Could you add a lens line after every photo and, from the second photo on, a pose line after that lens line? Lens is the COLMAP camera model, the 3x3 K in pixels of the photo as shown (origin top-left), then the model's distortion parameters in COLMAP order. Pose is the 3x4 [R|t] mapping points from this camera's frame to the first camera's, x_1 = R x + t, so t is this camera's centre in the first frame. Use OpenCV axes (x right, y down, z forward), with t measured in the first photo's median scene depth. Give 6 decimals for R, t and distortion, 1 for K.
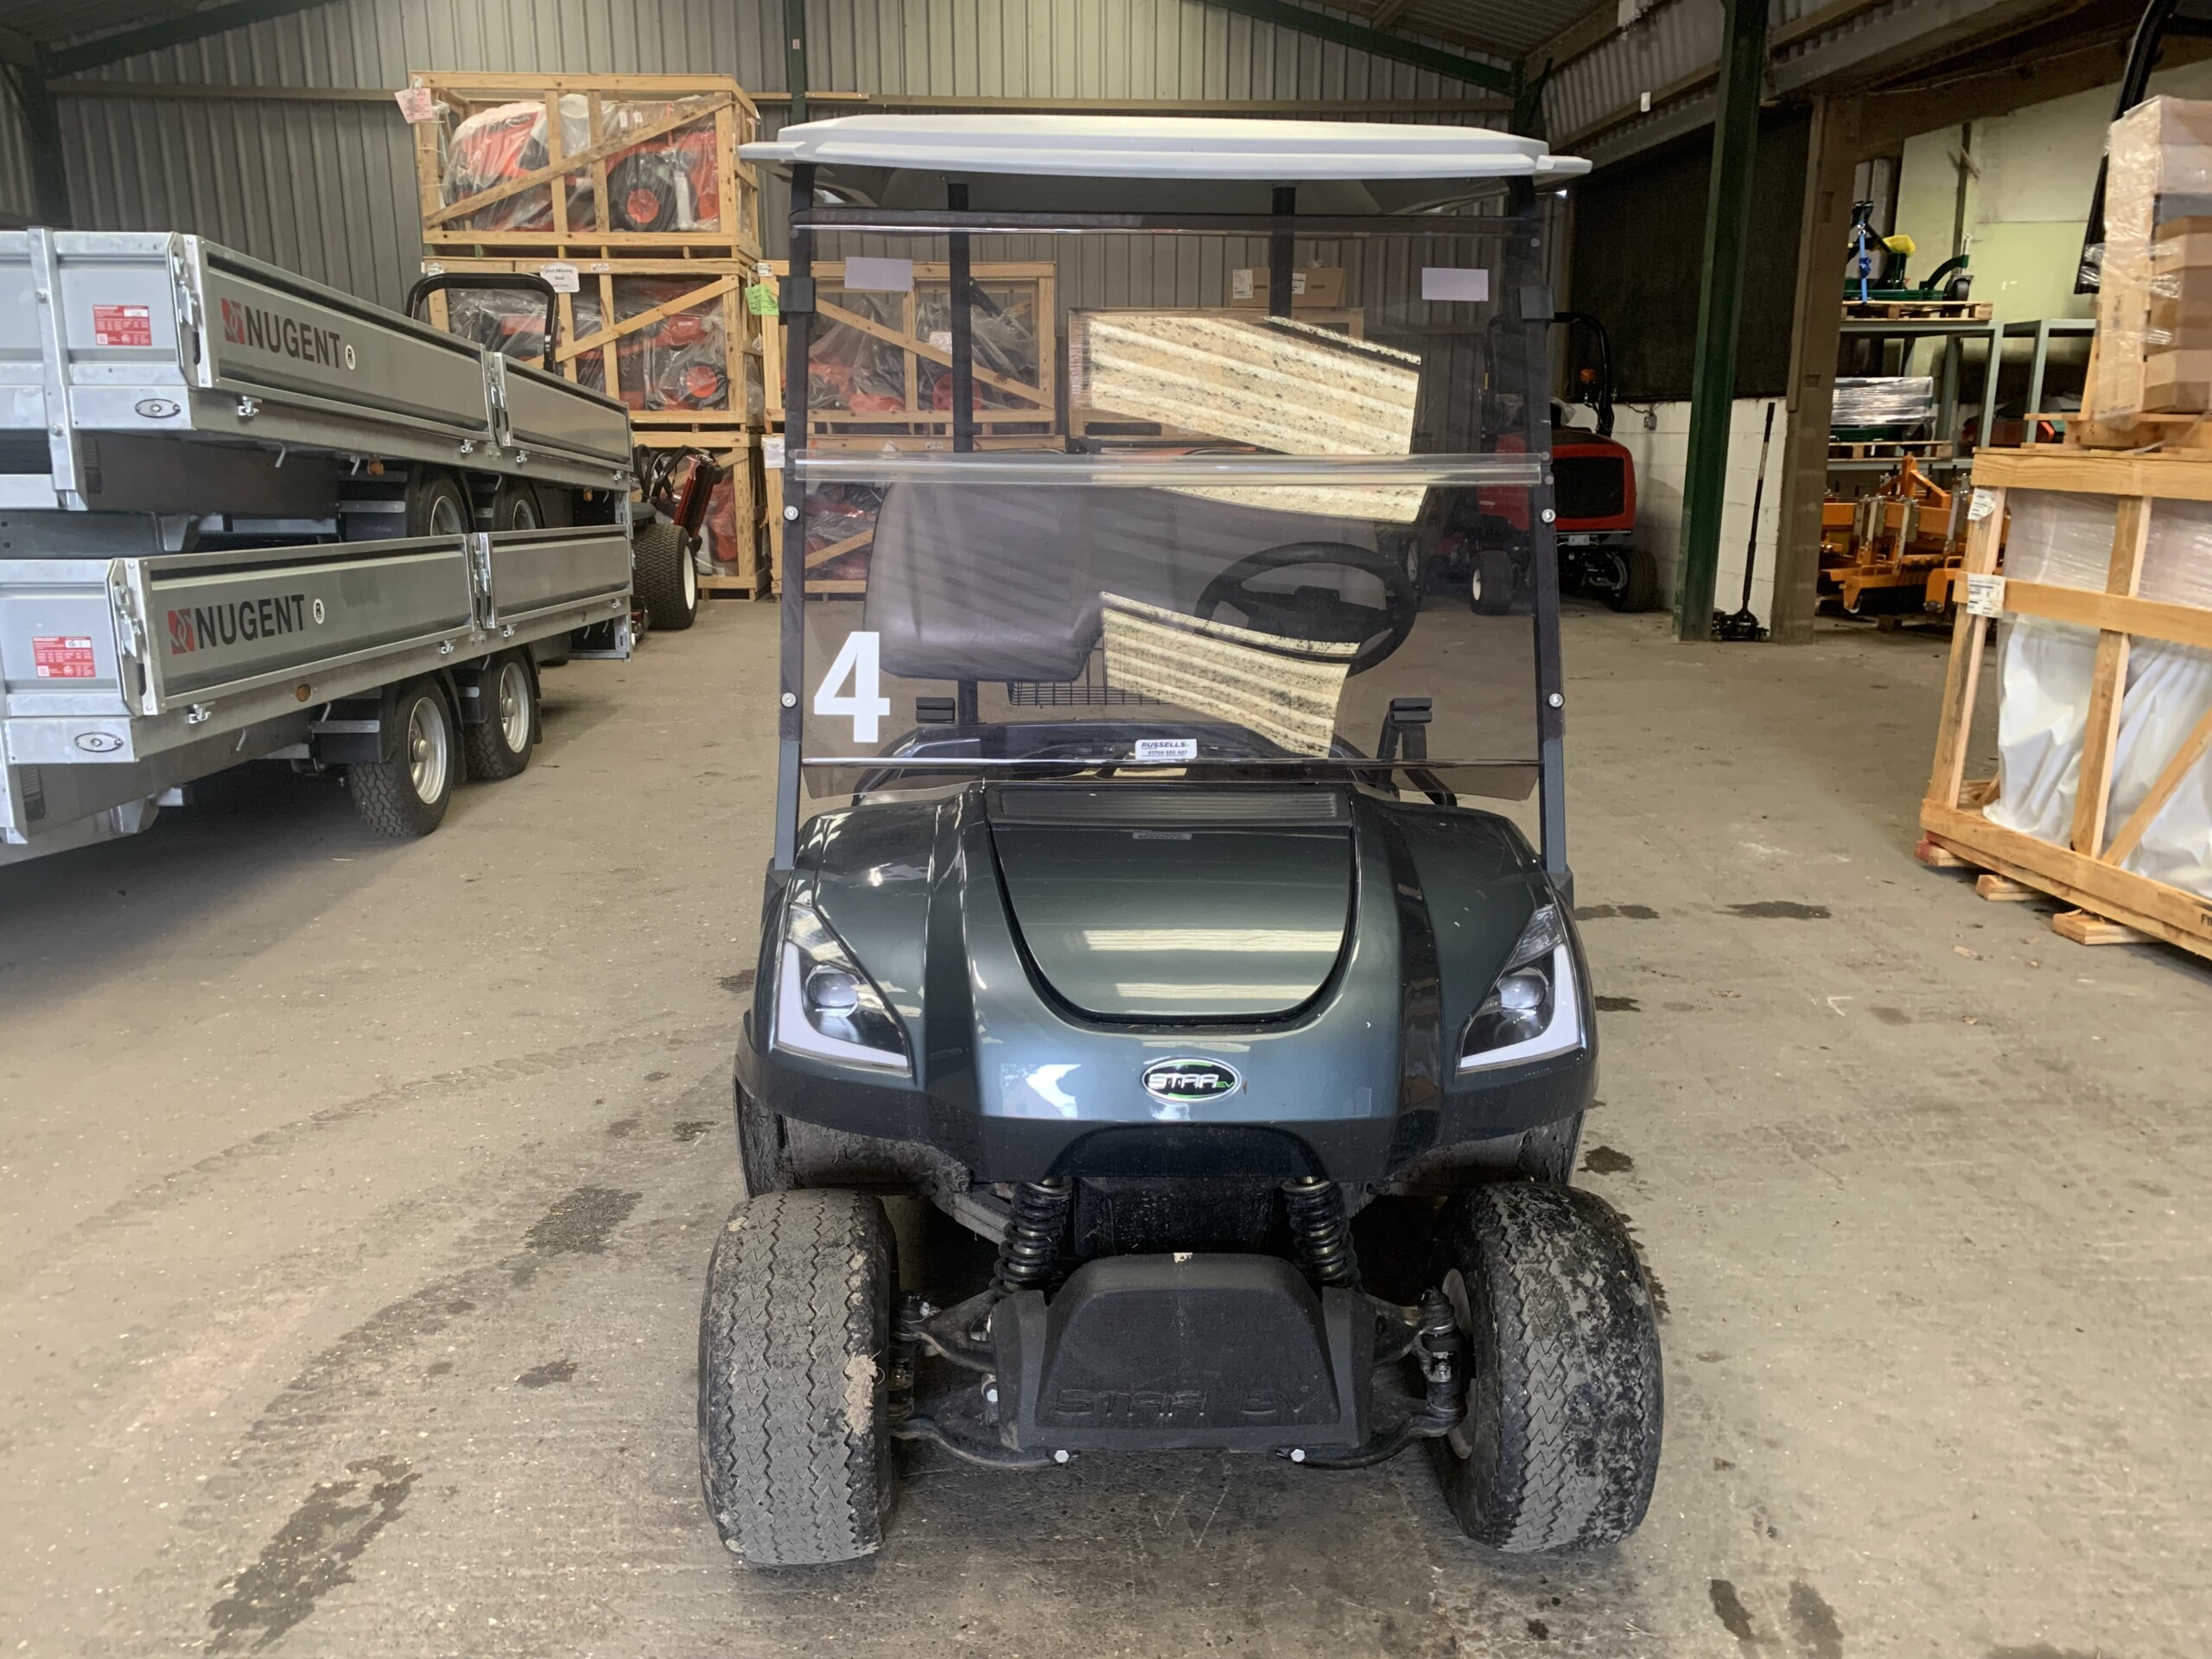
lens RADIAL K [[1690.4, 0, 1089.4], [0, 1690.4, 829.7], [0, 0, 1]] dist [0.026521, -0.026850]
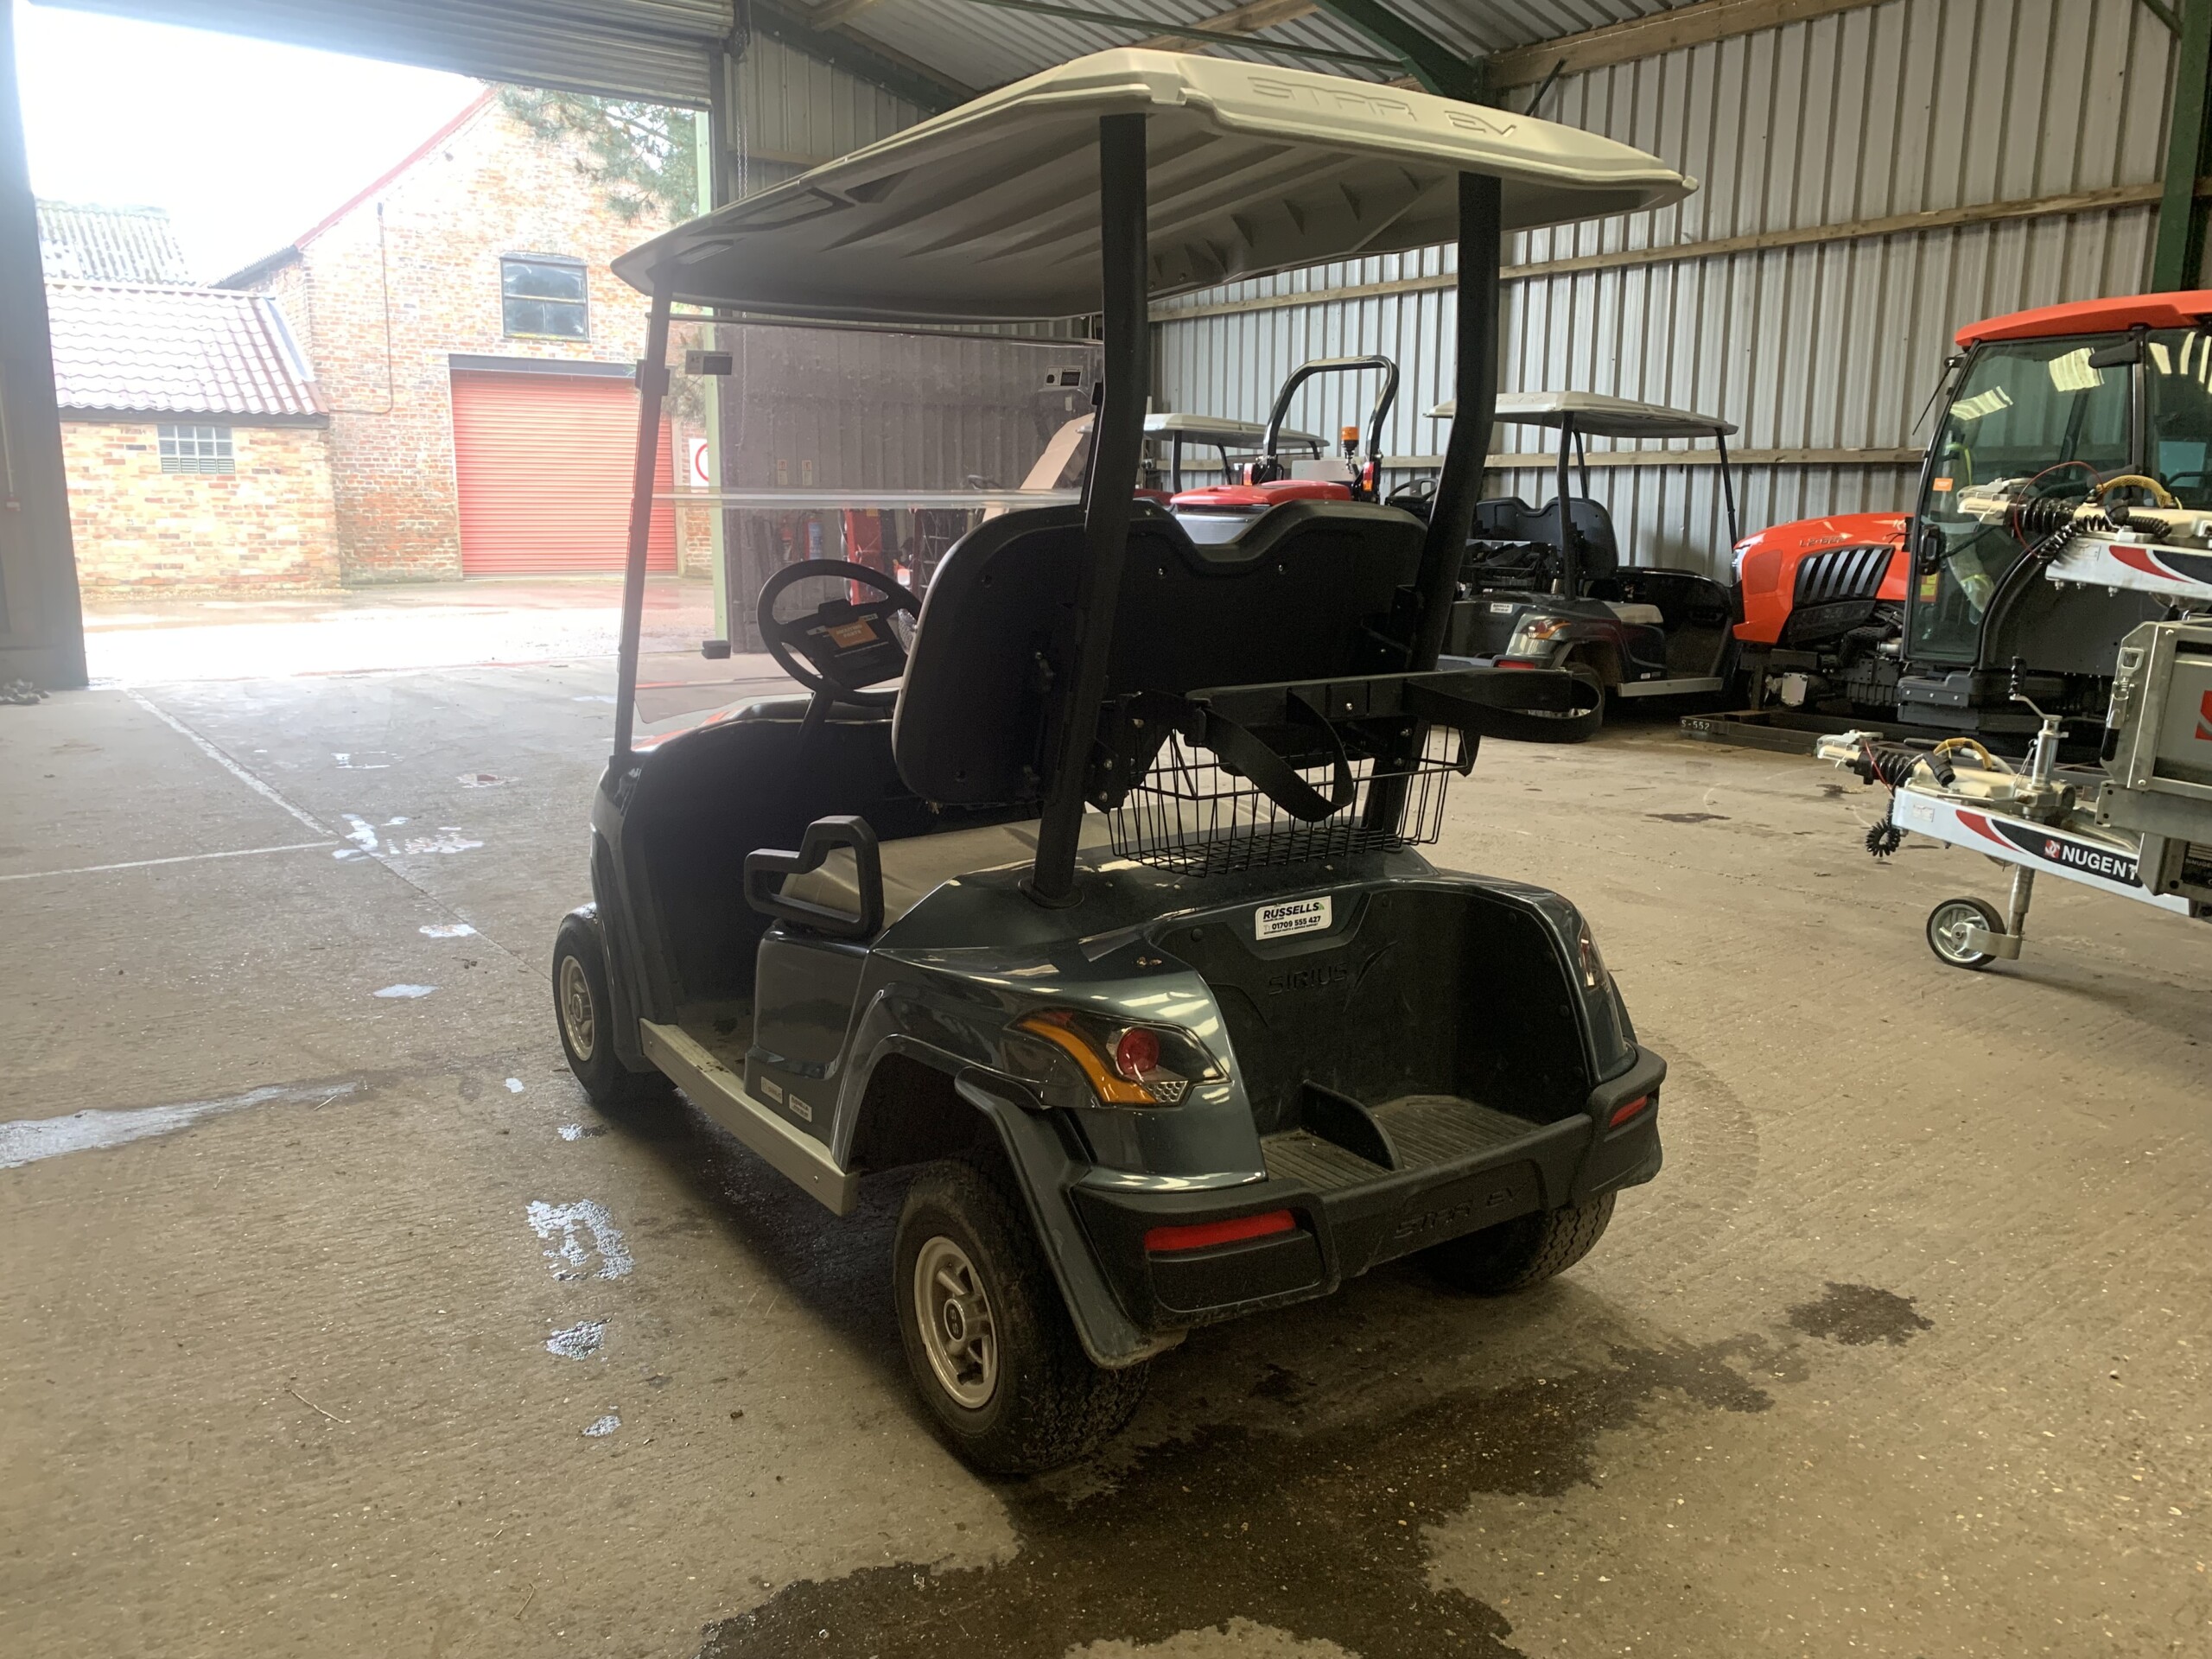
lens RADIAL K [[1690.4, 0, 1121.7], [0, 1690.4, 831.3], [0, 0, 1]] dist [0.026521, -0.026850]
pose [[-0.832945, 0.103072, -0.543671, 0.129910], [-0.137382, 0.913219, 0.383612, -0.099299], [0.536030, 0.394218, -0.746501, 0.424684]]
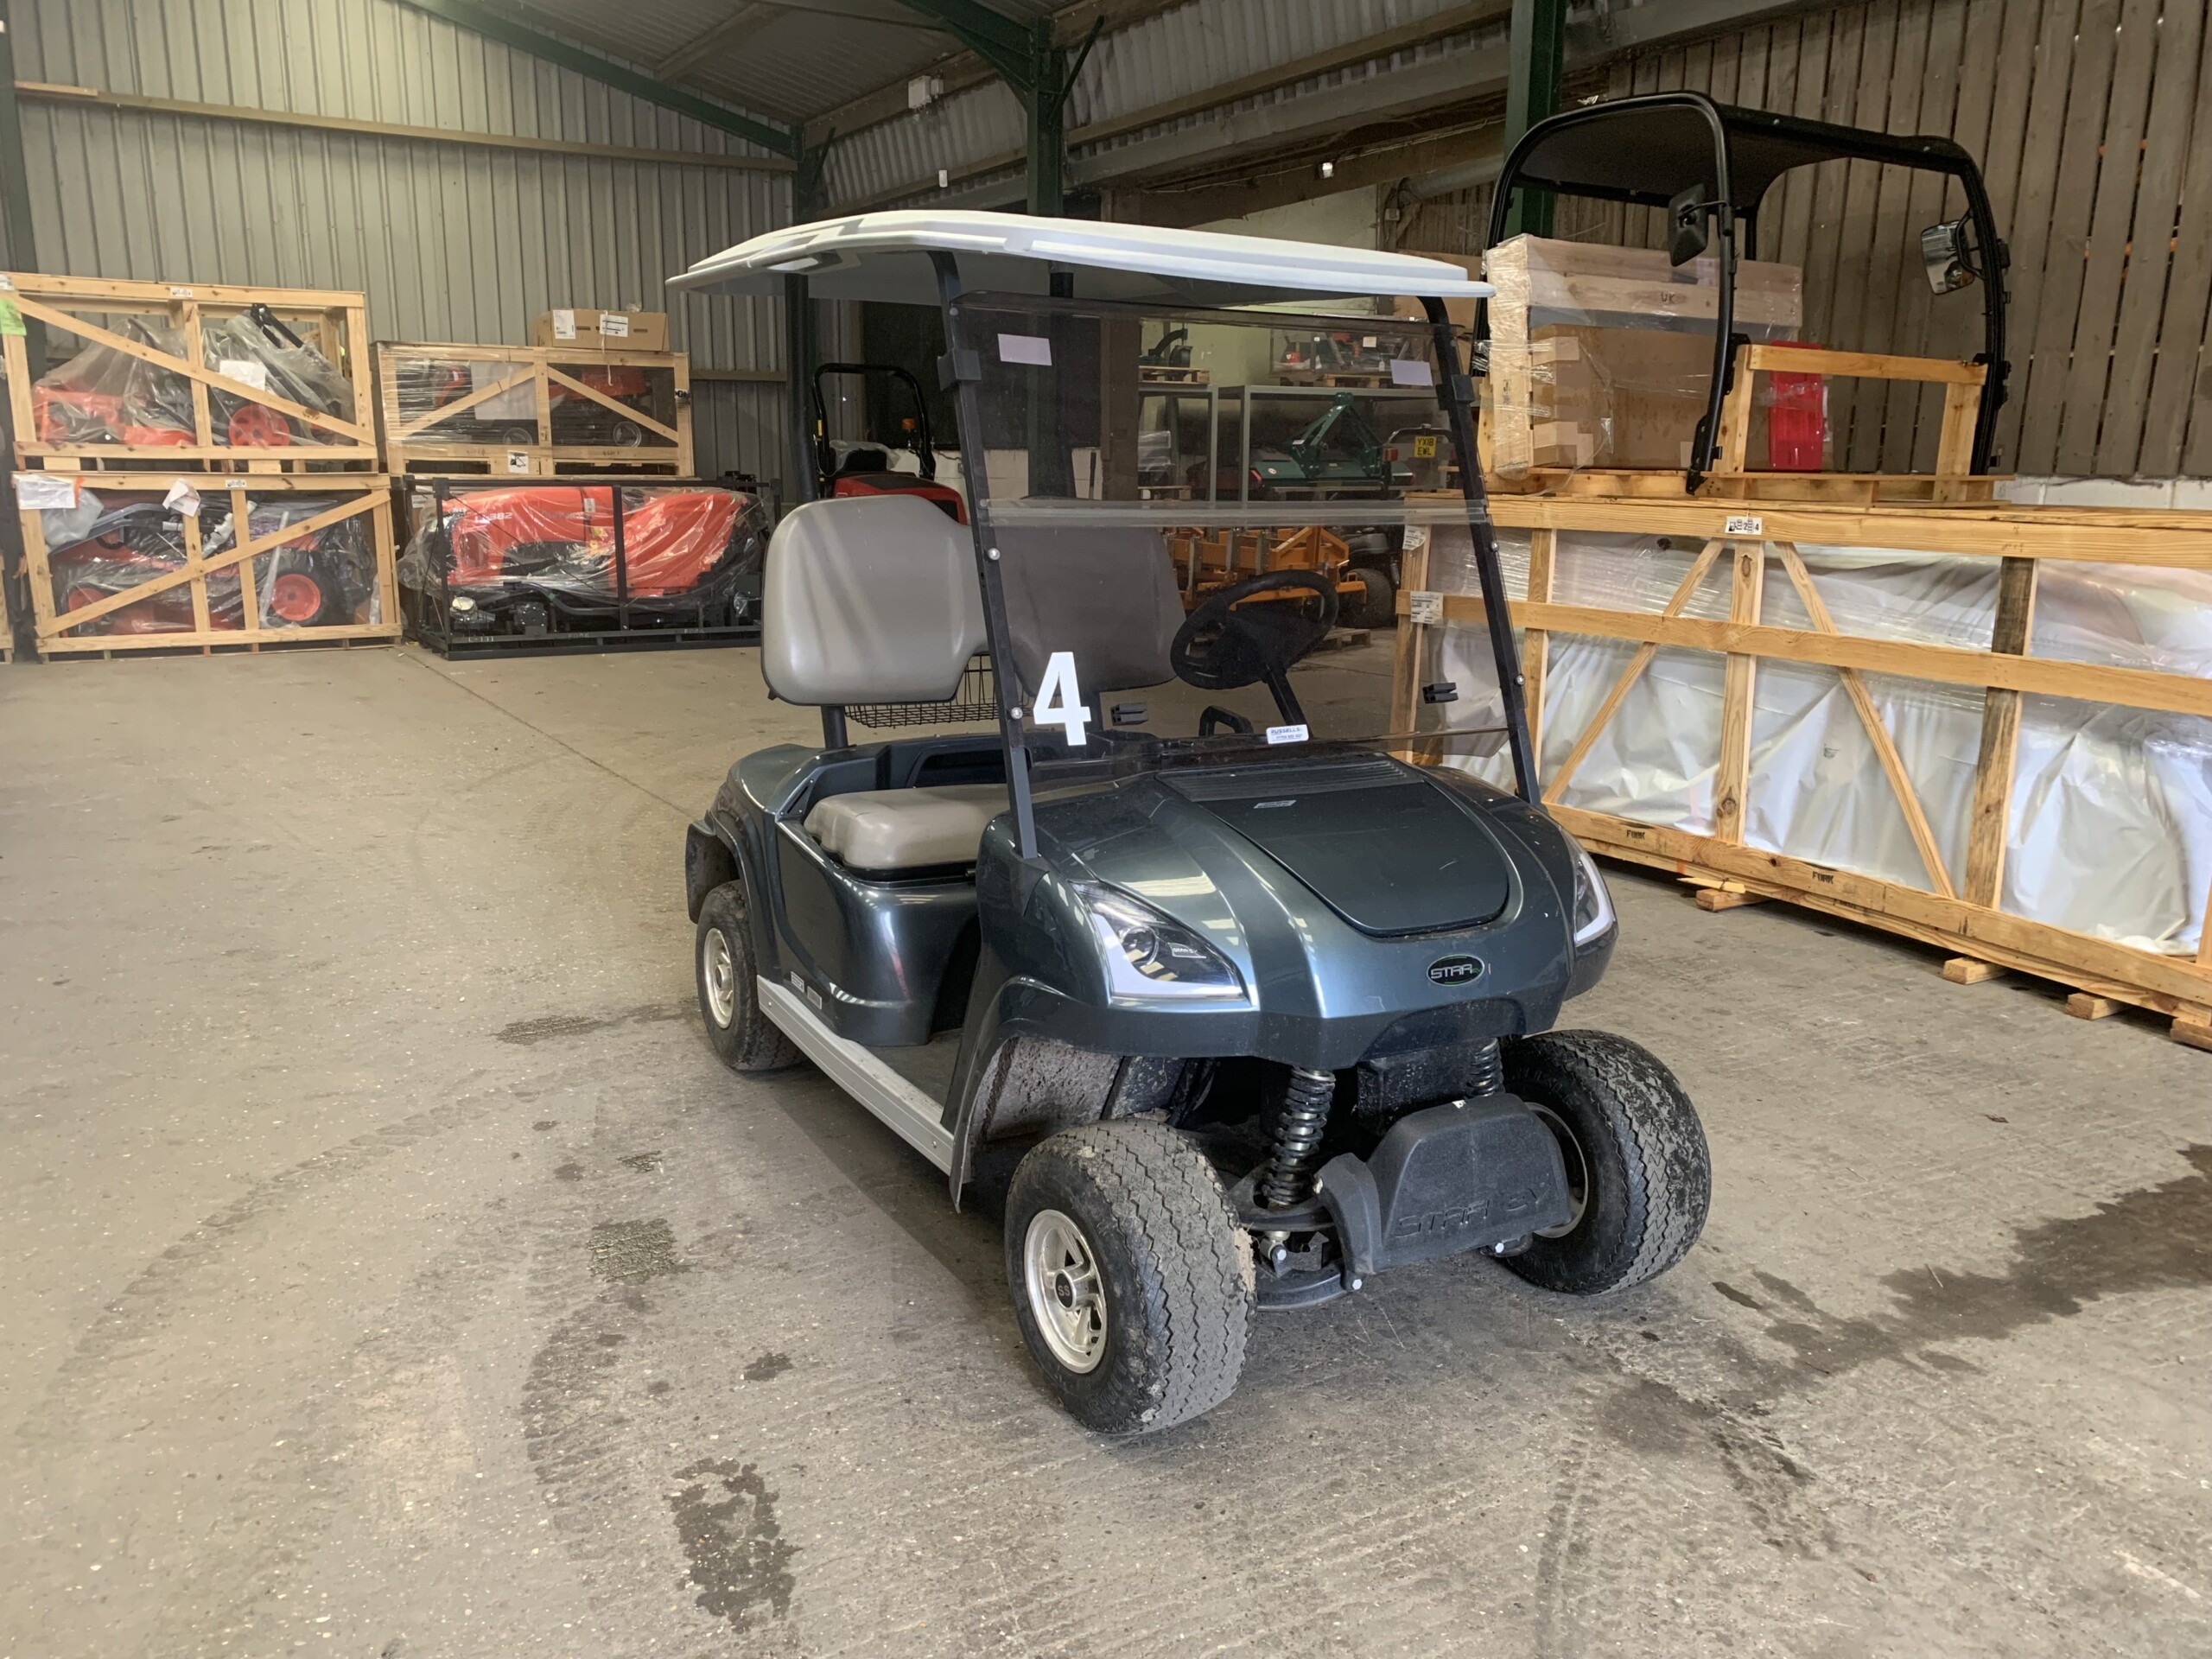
lens RADIAL K [[1690.4, 0, 1087.6], [0, 1690.4, 828.9], [0, 0, 1]] dist [0.026521, -0.026850]
pose [[0.888325, -0.089337, 0.450442, -0.115932], [0.099593, 0.995028, 0.000938, 0.001147], [-0.448287, 0.044028, 0.892805, -0.009464]]
